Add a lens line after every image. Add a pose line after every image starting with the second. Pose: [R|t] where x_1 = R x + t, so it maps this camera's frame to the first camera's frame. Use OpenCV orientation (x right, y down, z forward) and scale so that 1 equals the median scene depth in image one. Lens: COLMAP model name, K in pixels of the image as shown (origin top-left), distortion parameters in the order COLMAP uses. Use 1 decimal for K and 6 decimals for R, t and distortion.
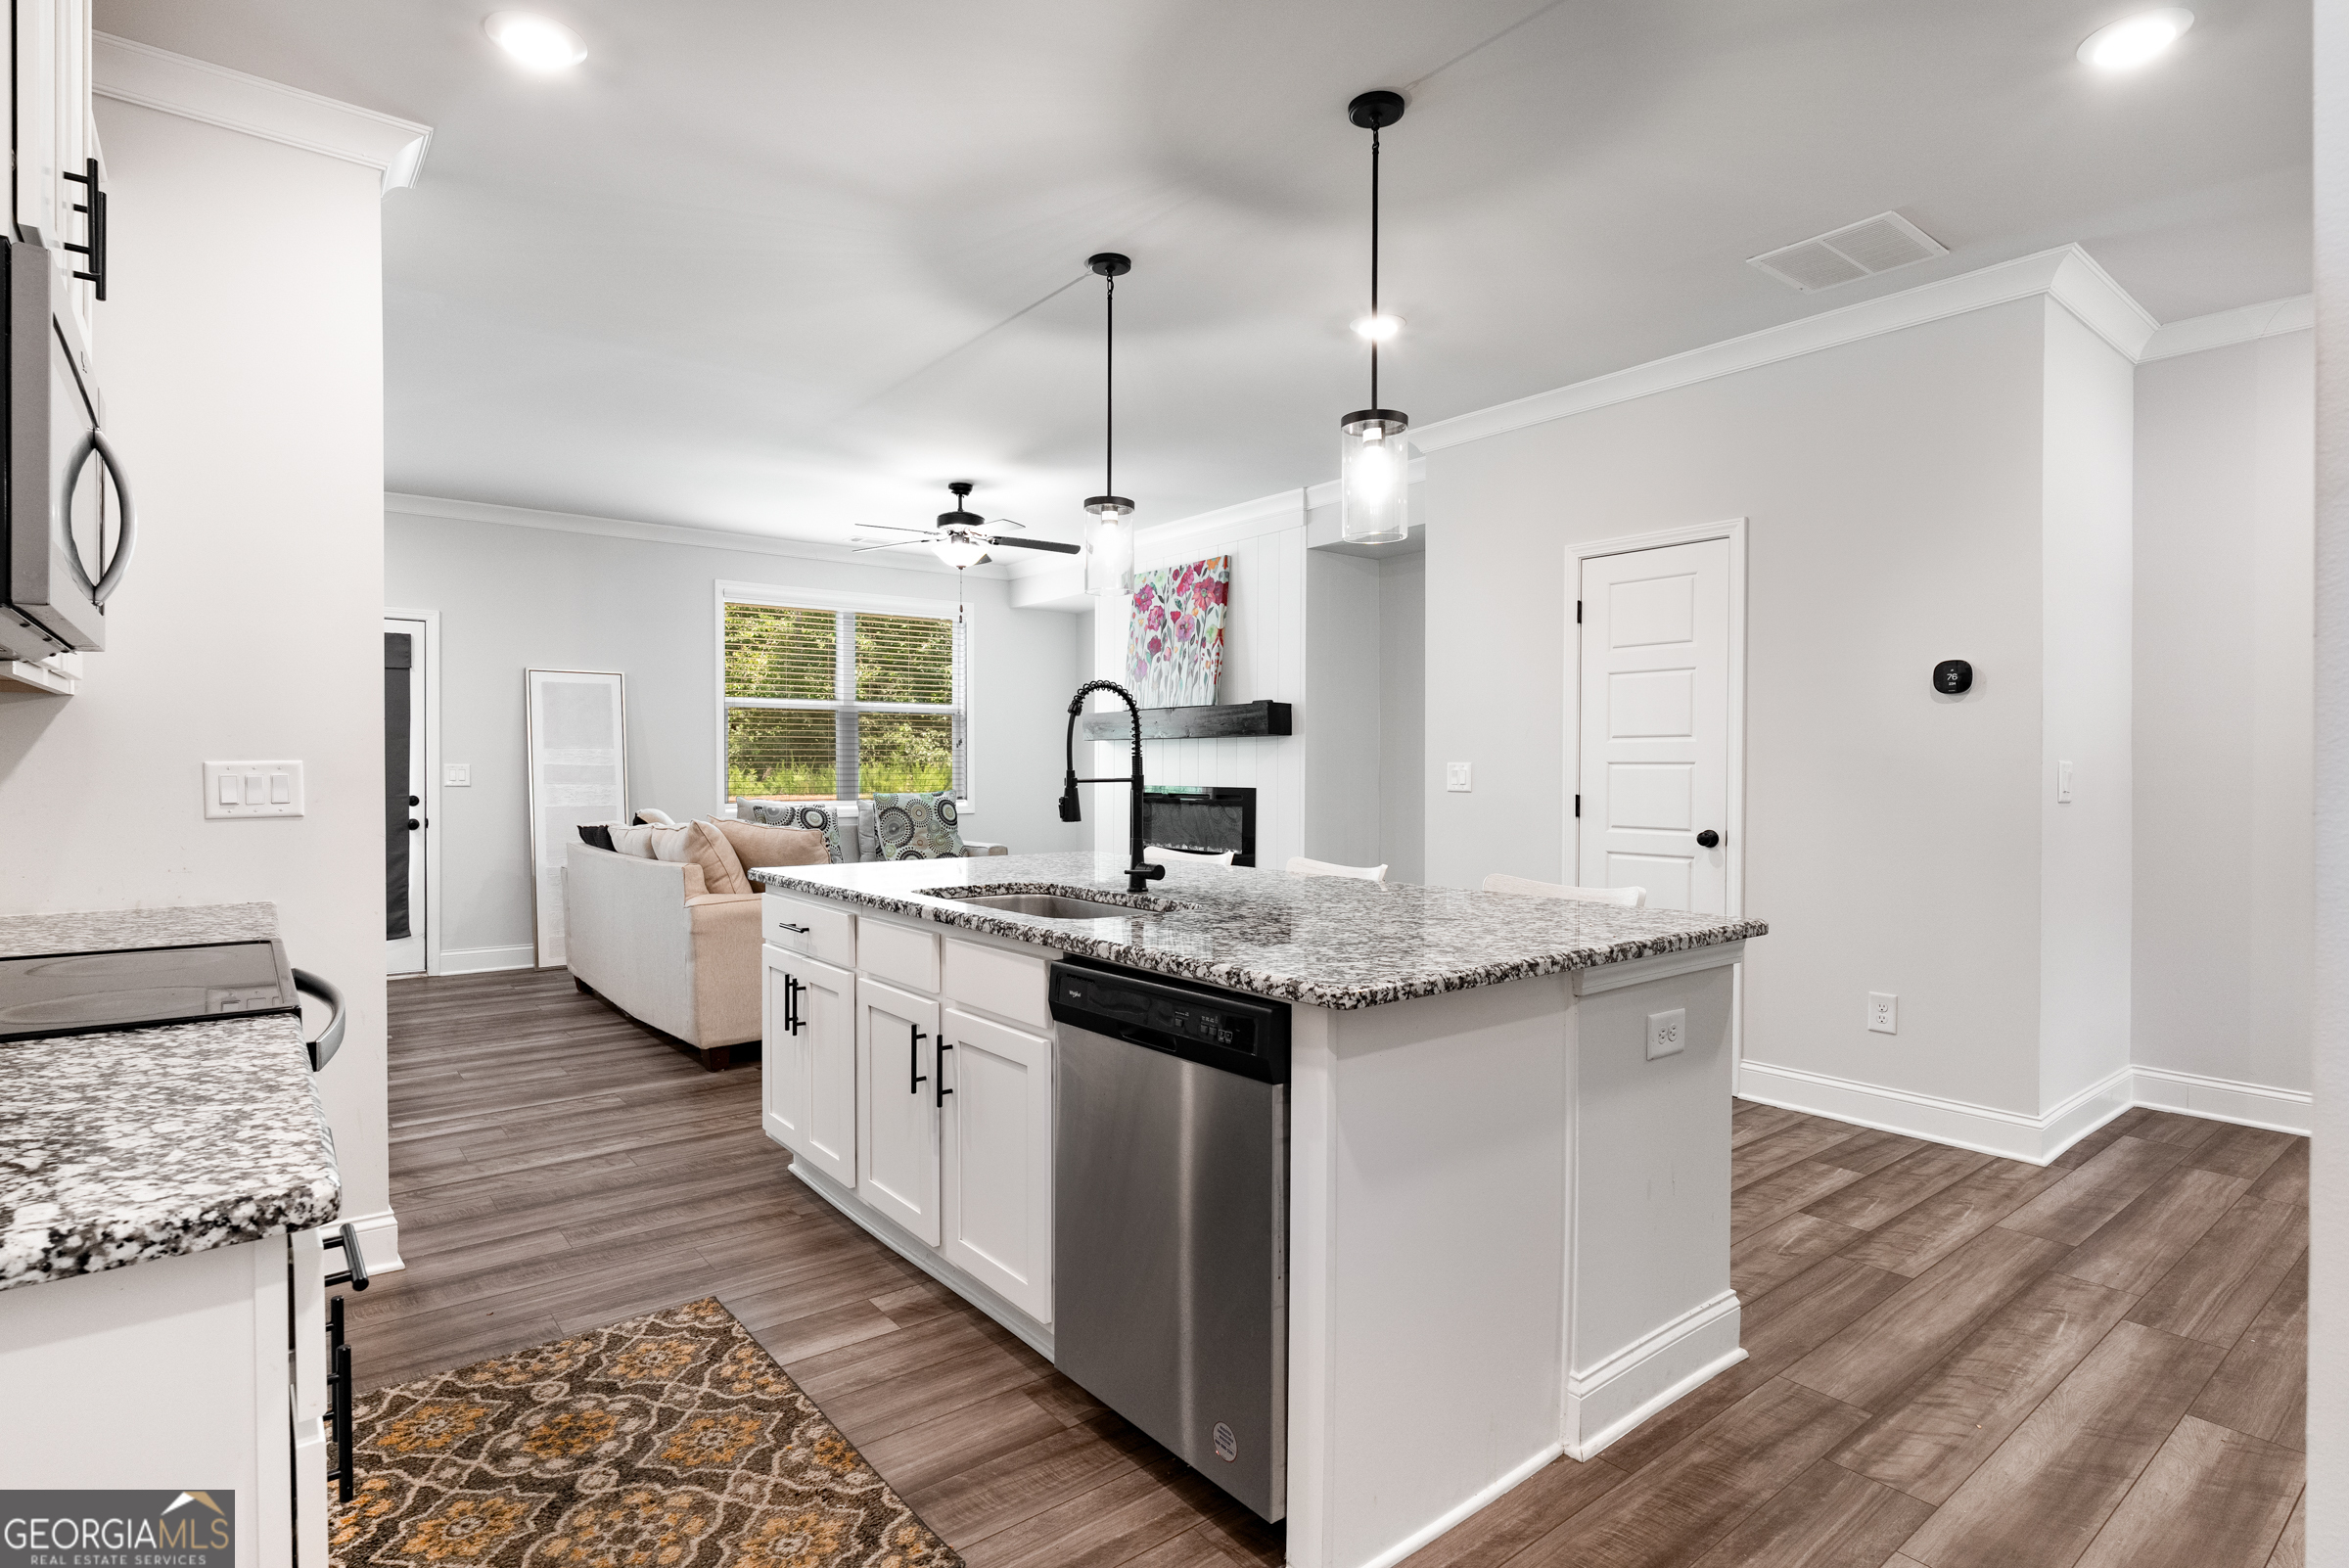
lens RADIAL K [[1190.6, 0, 1167.9], [0, 1190.6, 775.3], [0, 0, 1]] dist [-0.002087, -0.000328]
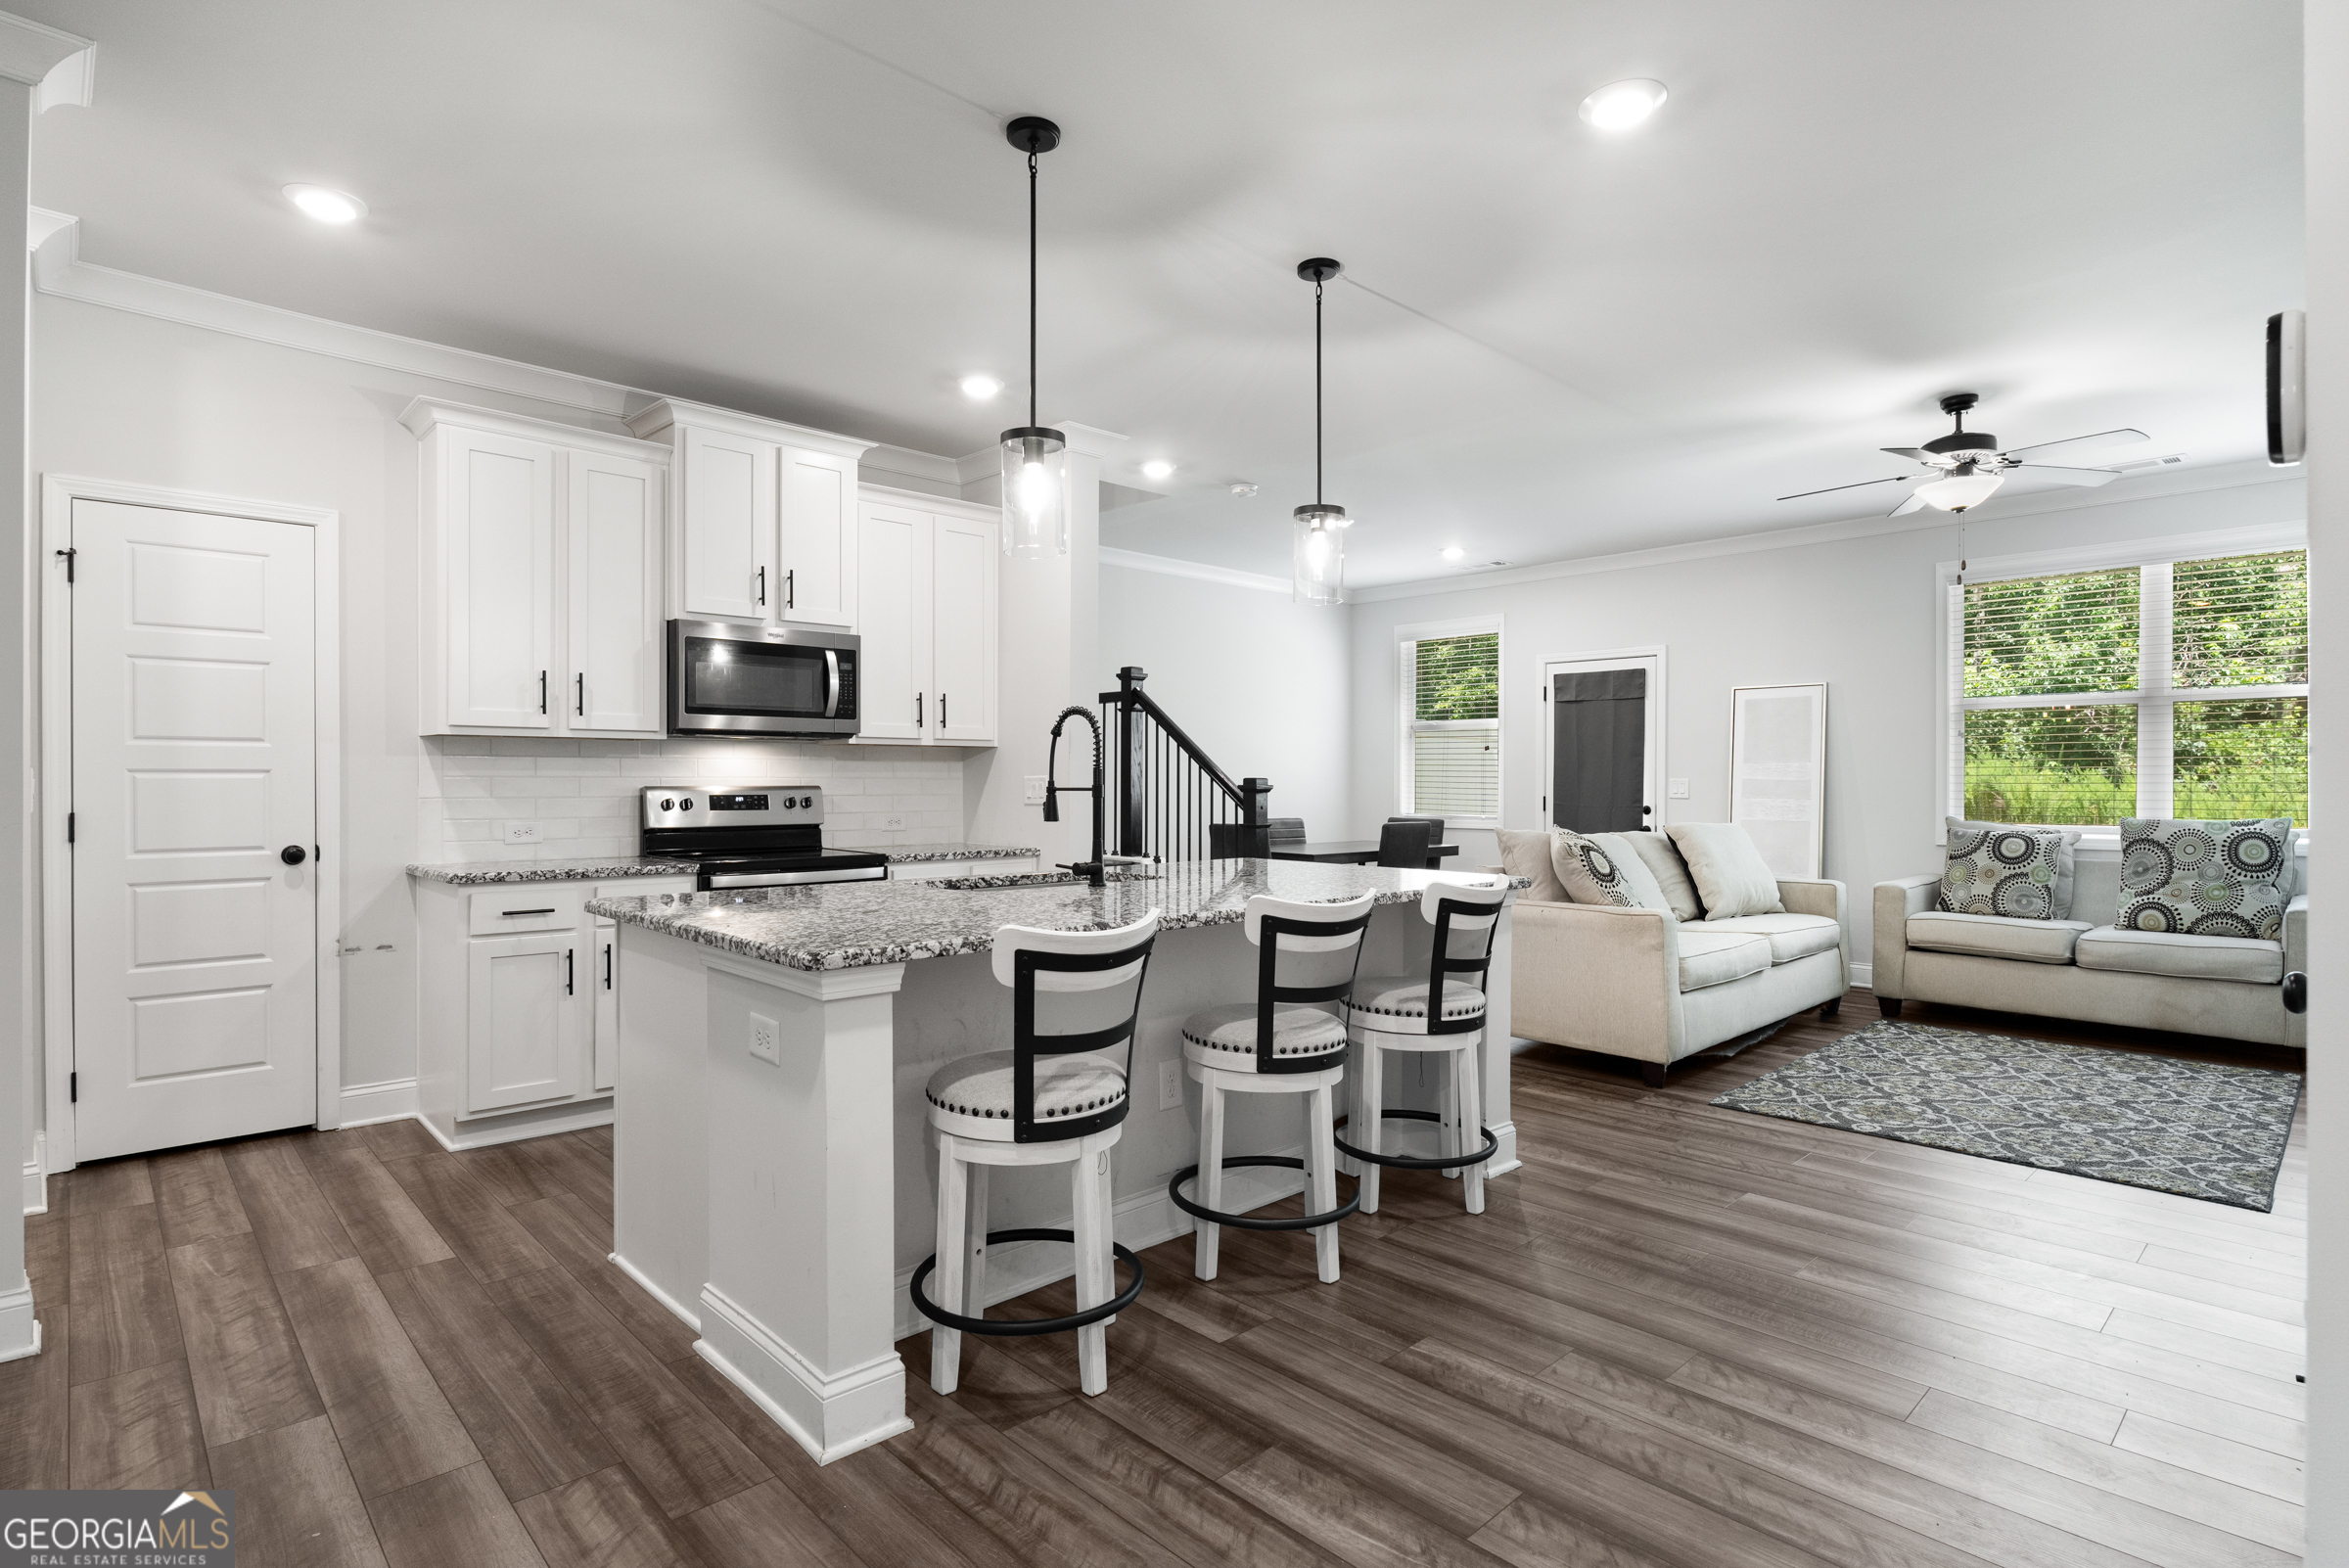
lens RADIAL K [[1190.6, 0, 1167.9], [0, 1190.6, 775.3], [0, 0, 1]] dist [-0.002087, -0.000328]
pose [[0.084379, -0.004912, -0.996422, 0.902011], [-0.009187, 0.999942, -0.005707, -0.003037], [0.996391, 0.009636, 0.084329, 0.774430]]
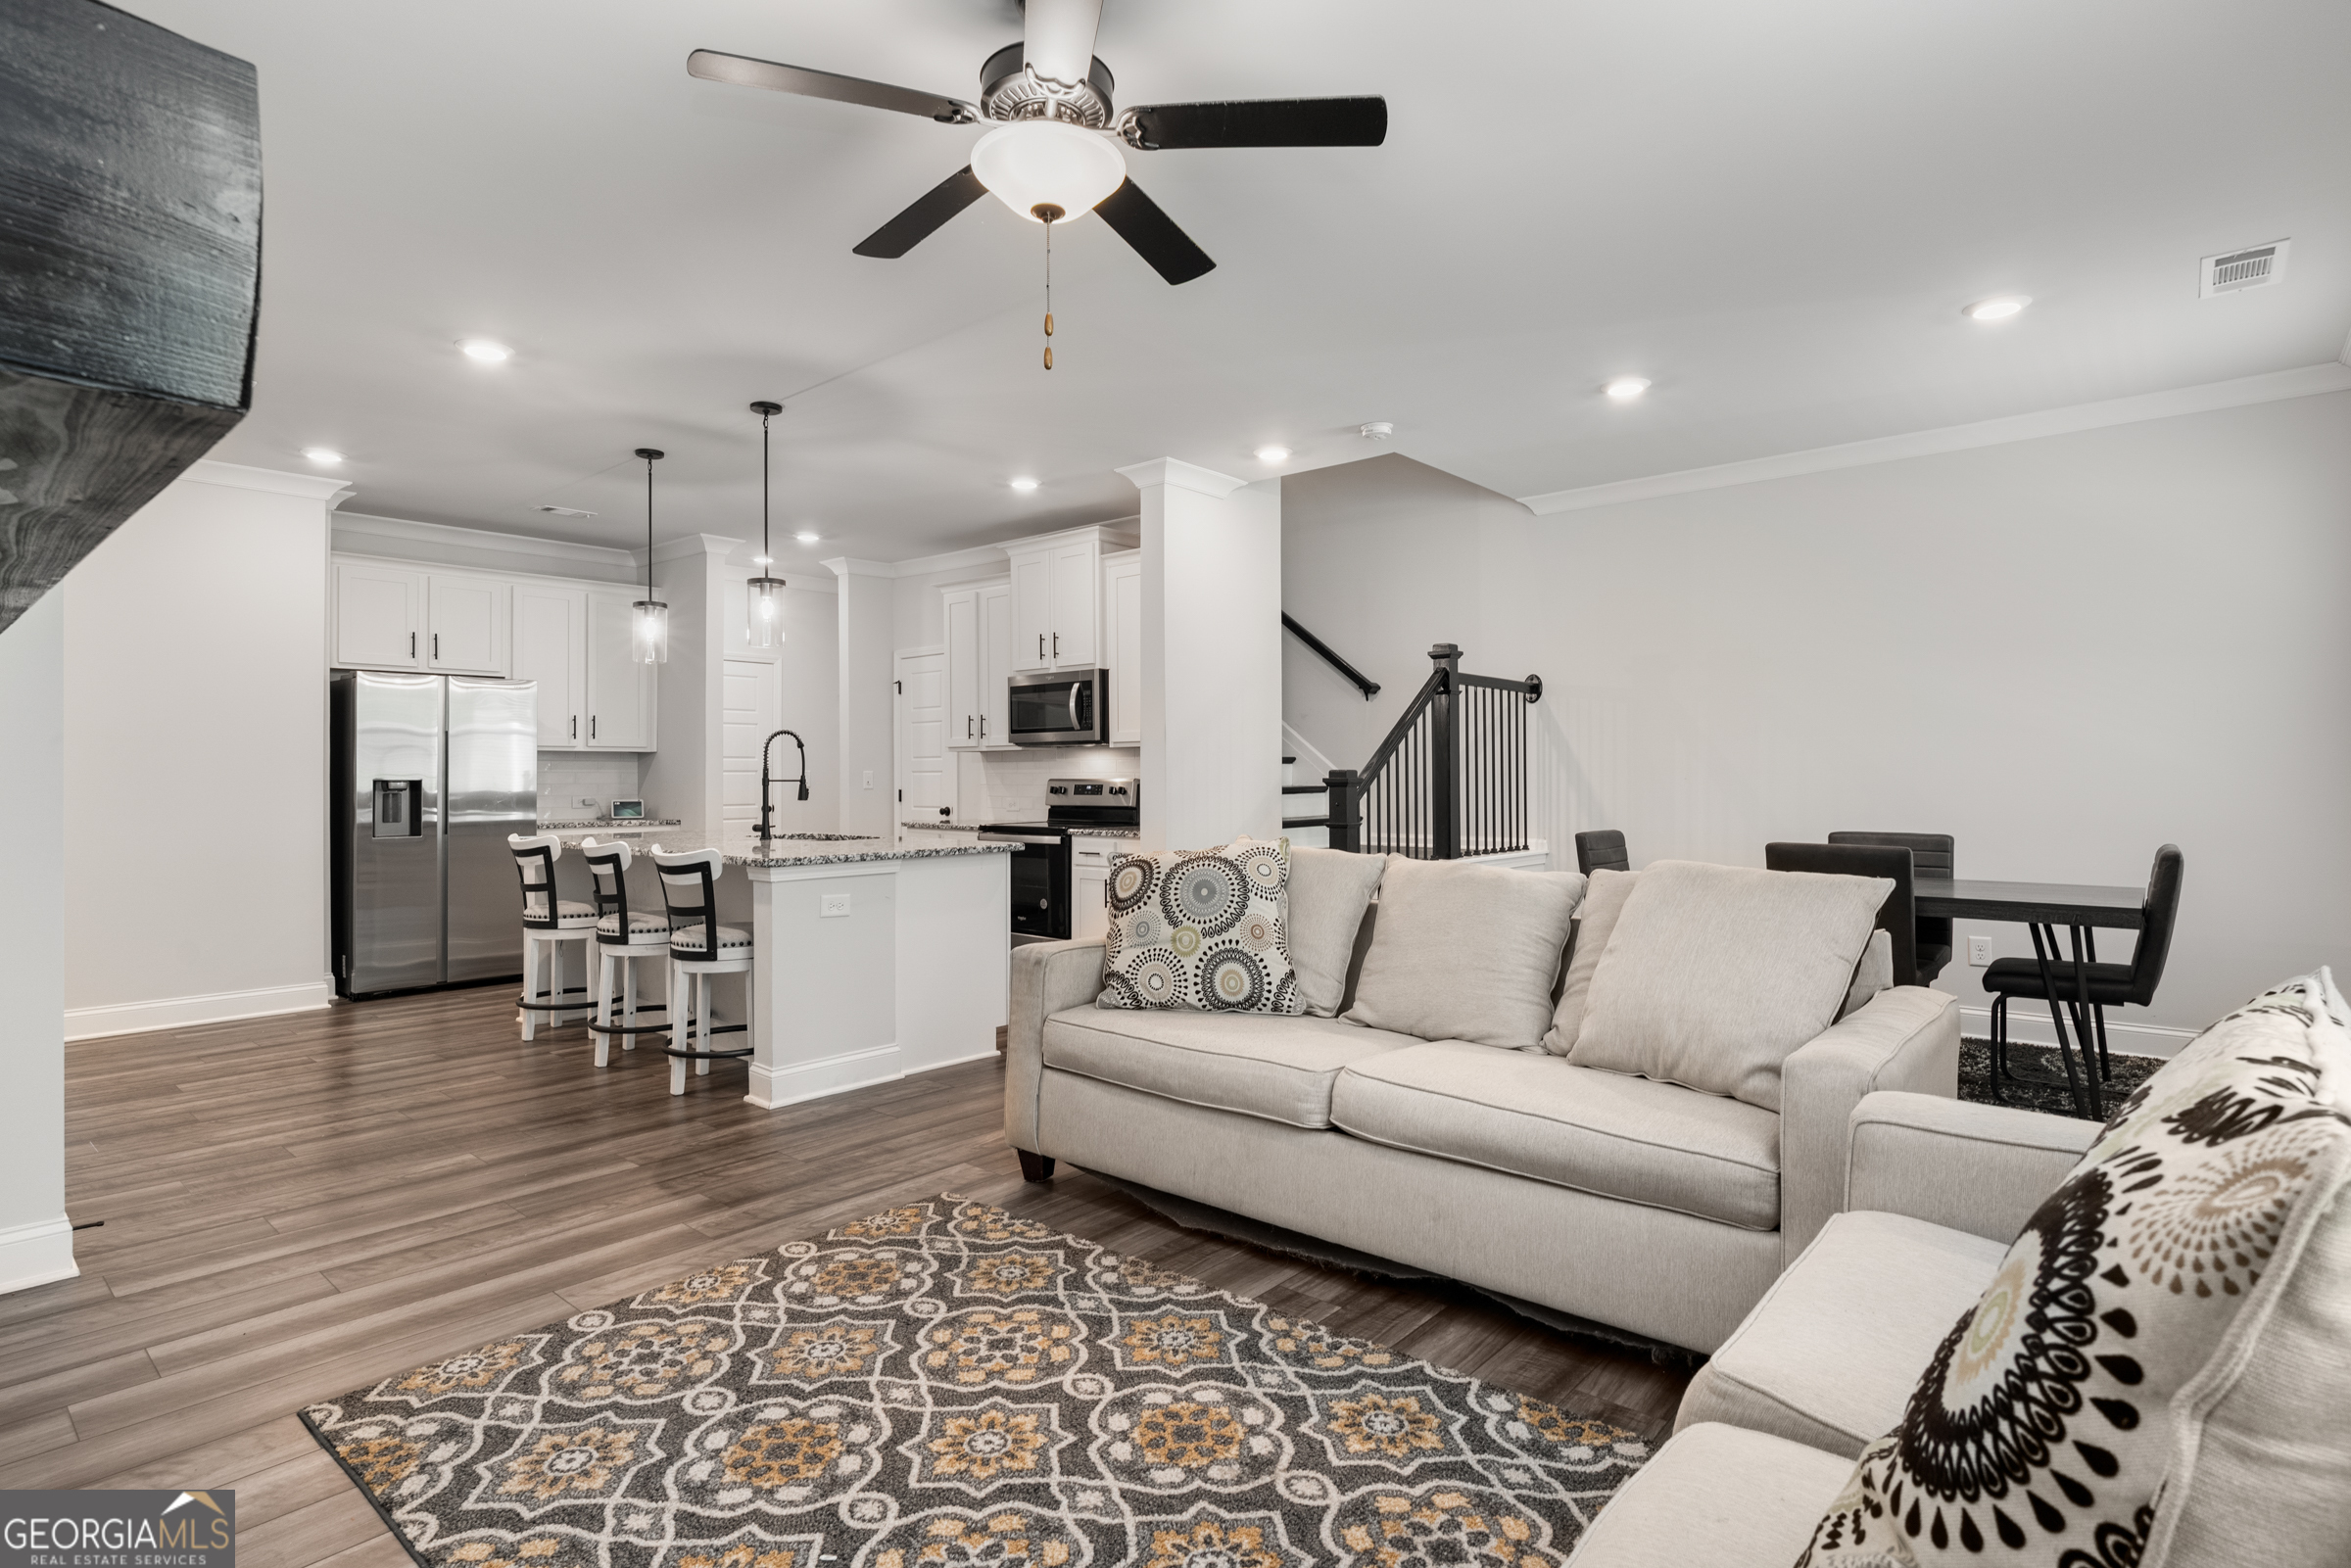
lens RADIAL K [[1173.7, 0, 1138.5], [0, 1173.7, 760.9], [0, 0, 1]] dist [-0.000163, 0.000284]
pose [[-0.988088, 0.001176, -0.153884, -0.258120], [0.002279, 0.999973, -0.006991, -0.009726], [0.153872, -0.007259, -0.988064, 2.342994]]
